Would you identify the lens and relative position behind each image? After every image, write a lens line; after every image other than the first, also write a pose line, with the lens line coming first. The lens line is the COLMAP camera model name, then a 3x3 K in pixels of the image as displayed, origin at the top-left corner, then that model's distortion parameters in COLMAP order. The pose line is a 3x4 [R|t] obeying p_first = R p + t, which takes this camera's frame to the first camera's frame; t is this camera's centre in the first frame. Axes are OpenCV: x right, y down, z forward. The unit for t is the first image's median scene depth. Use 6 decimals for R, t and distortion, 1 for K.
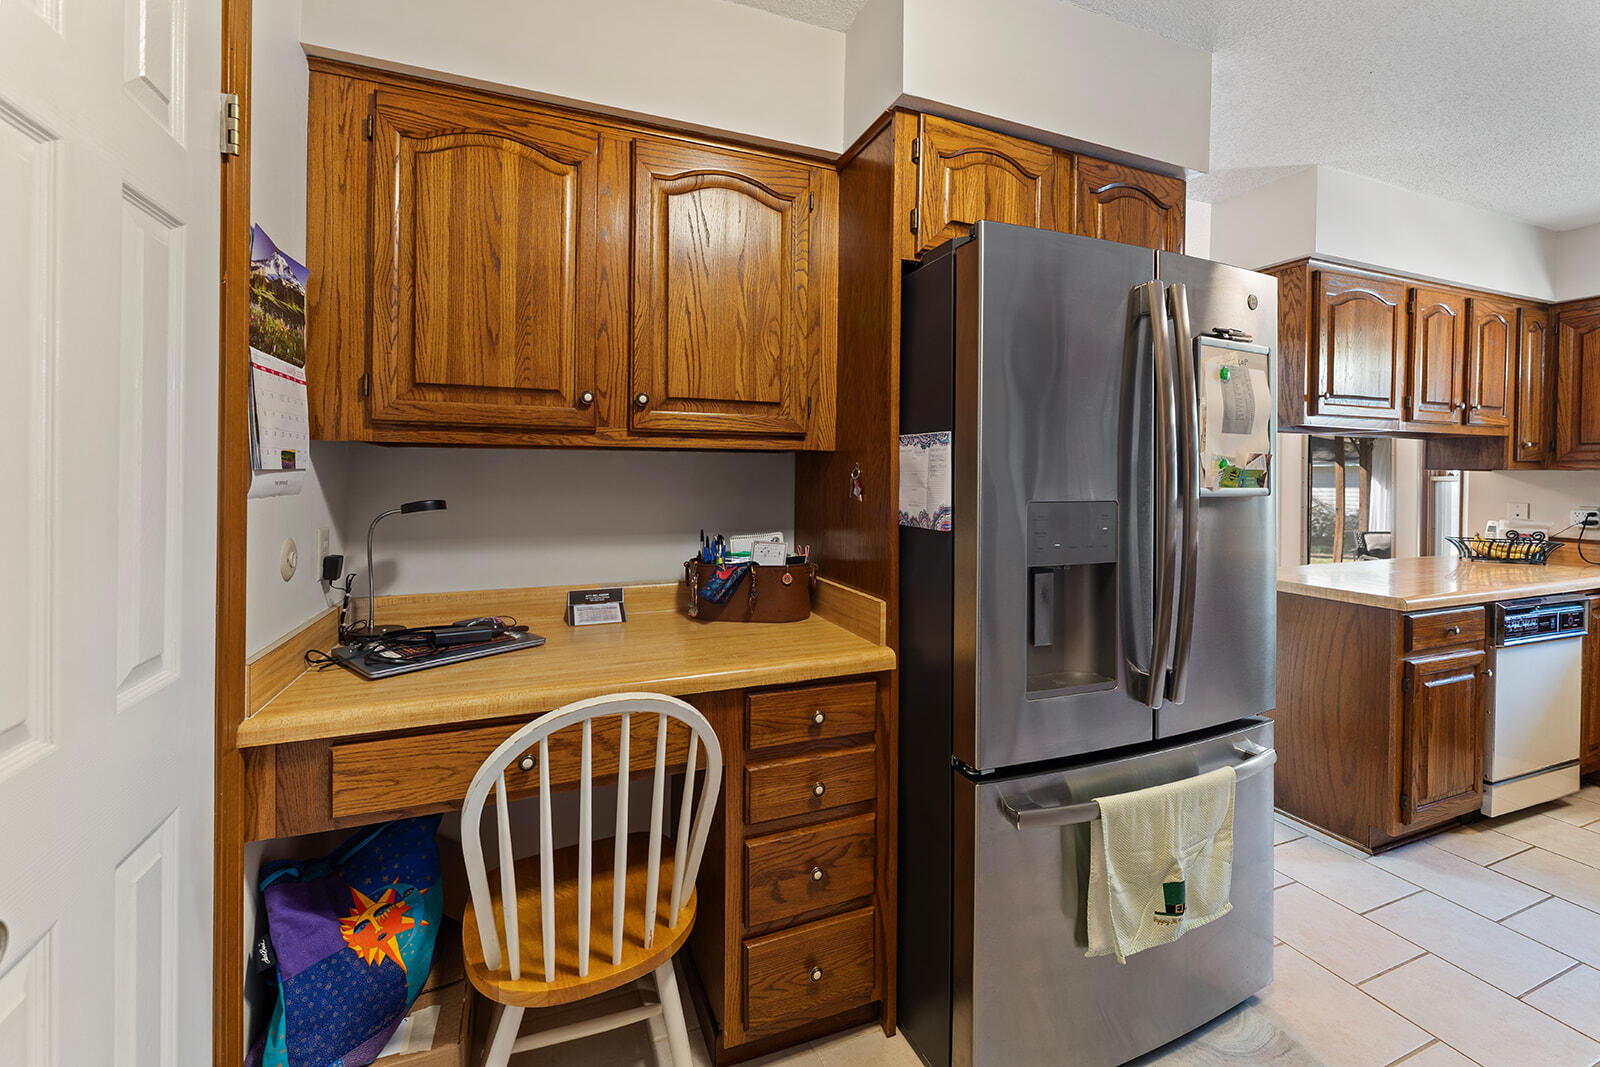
lens RADIAL K [[647.9, 0, 790.1], [0, 647.9, 485.9], [0, 0, 1]] dist [-0.001226, -0.000189]
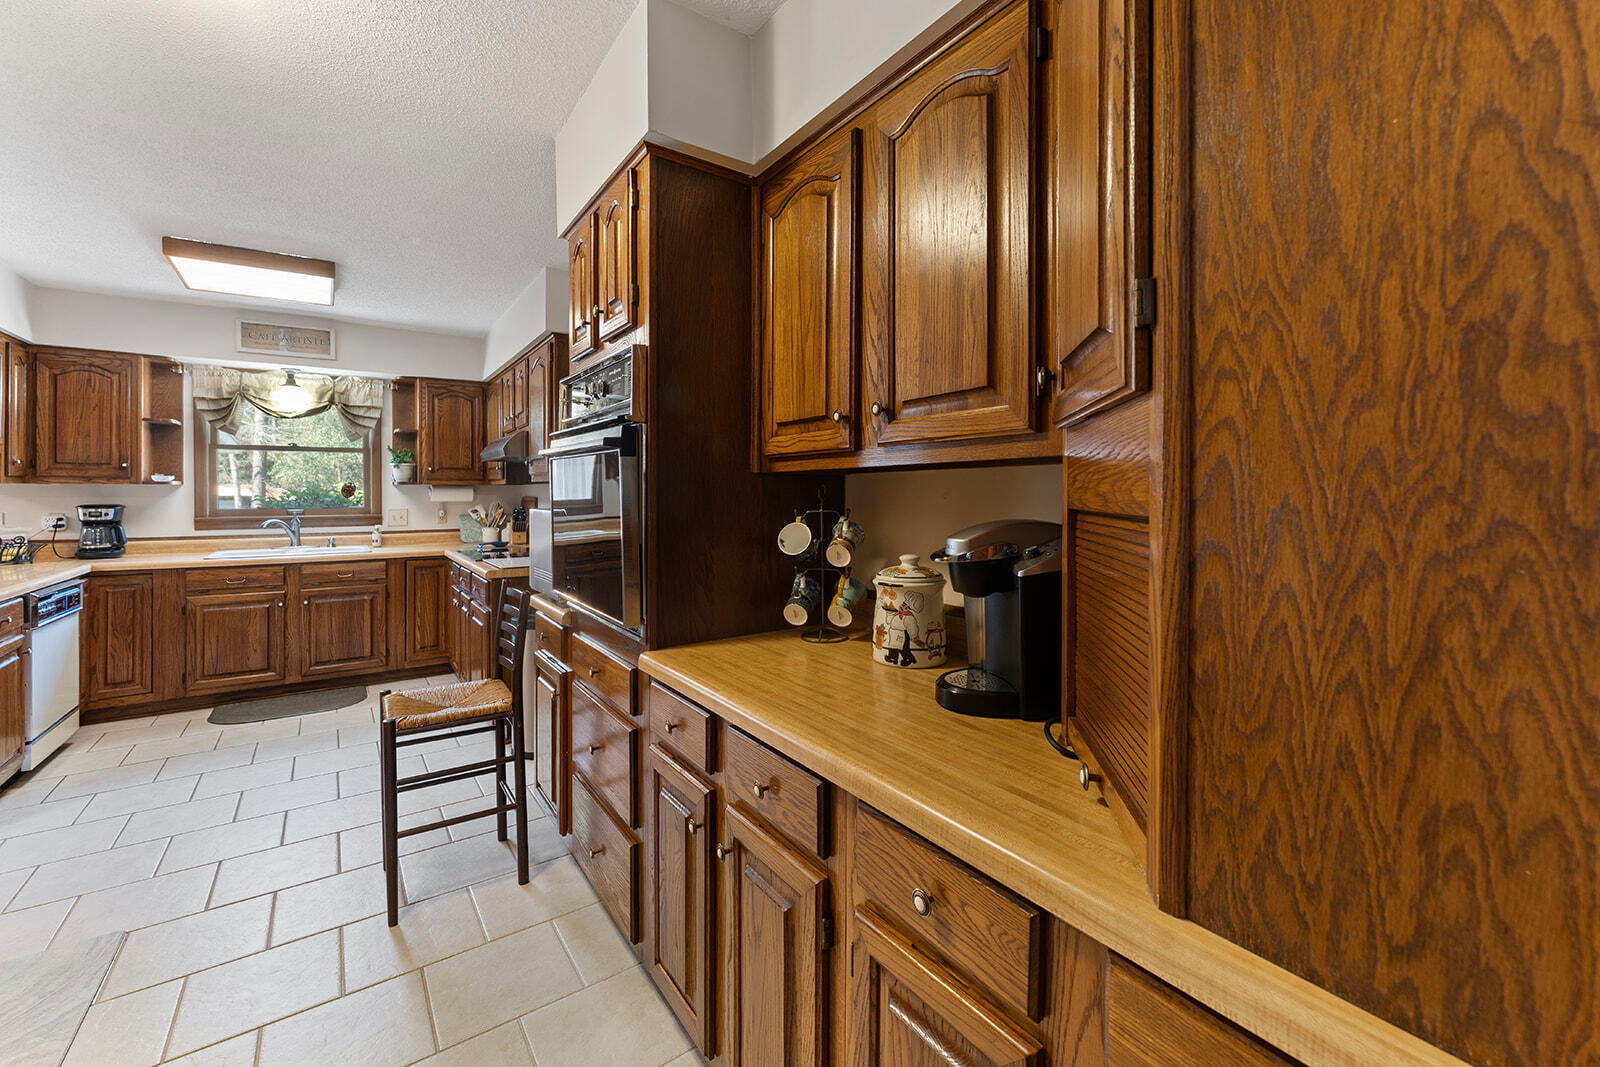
lens RADIAL K [[647.9, 0, 782.3], [0, 647.9, 496.3], [0, 0, 1]] dist [-0.001226, -0.000189]
pose [[-0.226205, -0.010777, 0.974020, -0.307194], [0.010269, 0.999857, 0.013447, -0.002837], [-0.974026, 0.013044, -0.226062, -0.078742]]
